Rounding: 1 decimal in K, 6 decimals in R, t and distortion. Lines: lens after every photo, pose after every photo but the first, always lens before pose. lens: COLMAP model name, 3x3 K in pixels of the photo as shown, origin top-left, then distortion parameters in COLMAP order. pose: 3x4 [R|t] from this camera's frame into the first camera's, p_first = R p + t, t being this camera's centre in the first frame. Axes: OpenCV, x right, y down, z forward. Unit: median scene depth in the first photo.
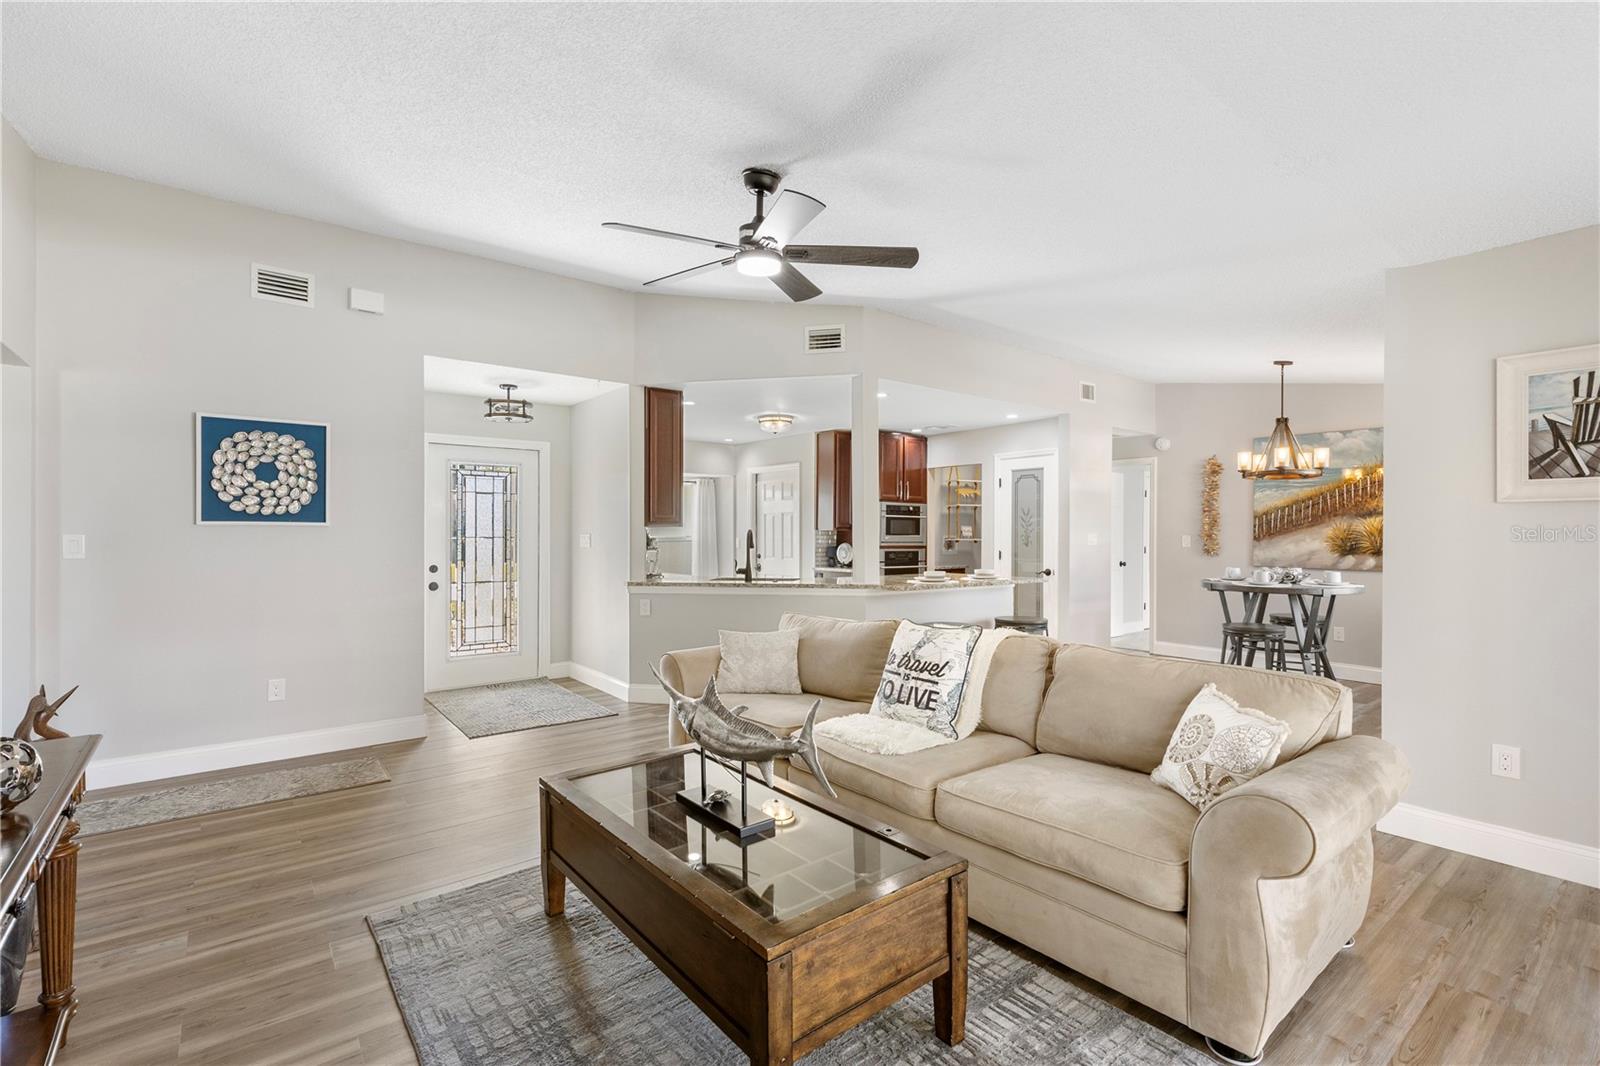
lens RADIAL K [[724.2, 0, 794.6], [0, 724.2, 534.0], [0, 0, 1]] dist [0.003196, -0.000663]
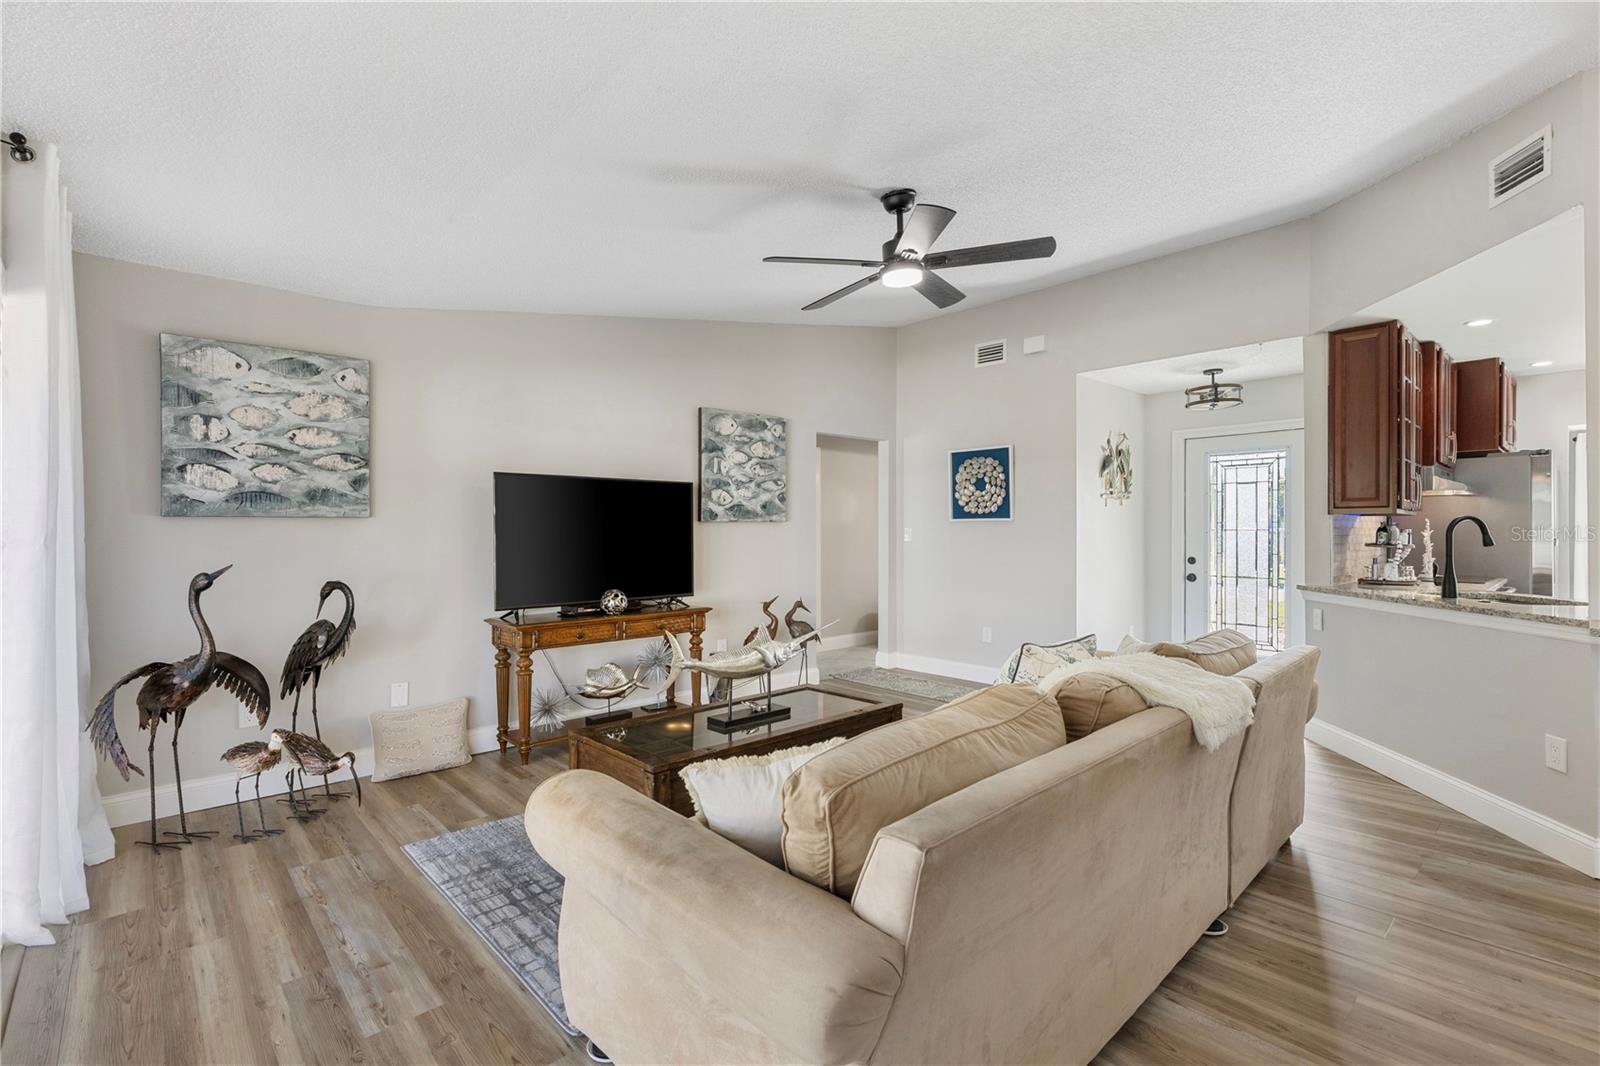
lens RADIAL K [[727.2, 0, 799.0], [0, 727.2, 531.3], [0, 0, 1]] dist [0.005978, -0.000133]
pose [[0.079030, -0.001027, -0.996872, 0.509906], [0.001811, 0.999998, -0.000886, 0.006754], [0.996871, -0.001735, 0.079032, 0.374077]]
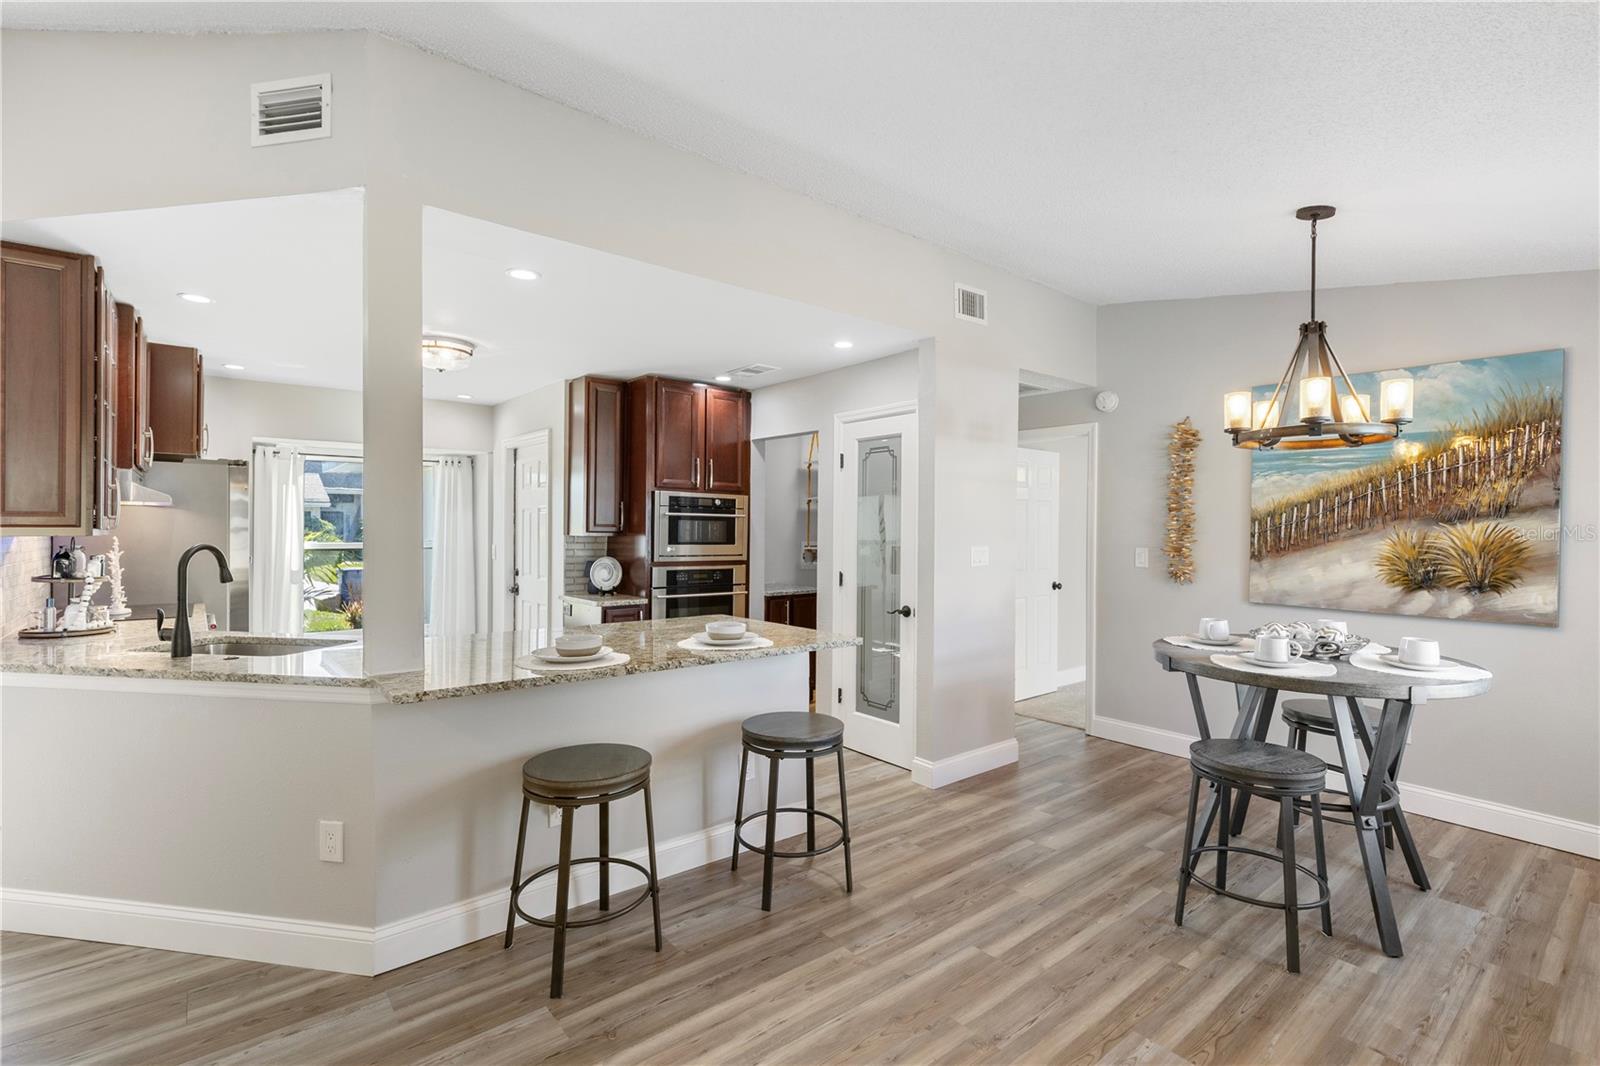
lens RADIAL K [[731.6, 0, 800.5], [0, 731.6, 529.4], [0, 0, 1]] dist [0.003879, -0.000298]
pose [[0.999742, 0.004915, 0.022195, 0.311663], [-0.004948, 0.999987, 0.001444, -0.017866], [-0.022188, -0.001553, 0.999753, 0.506449]]
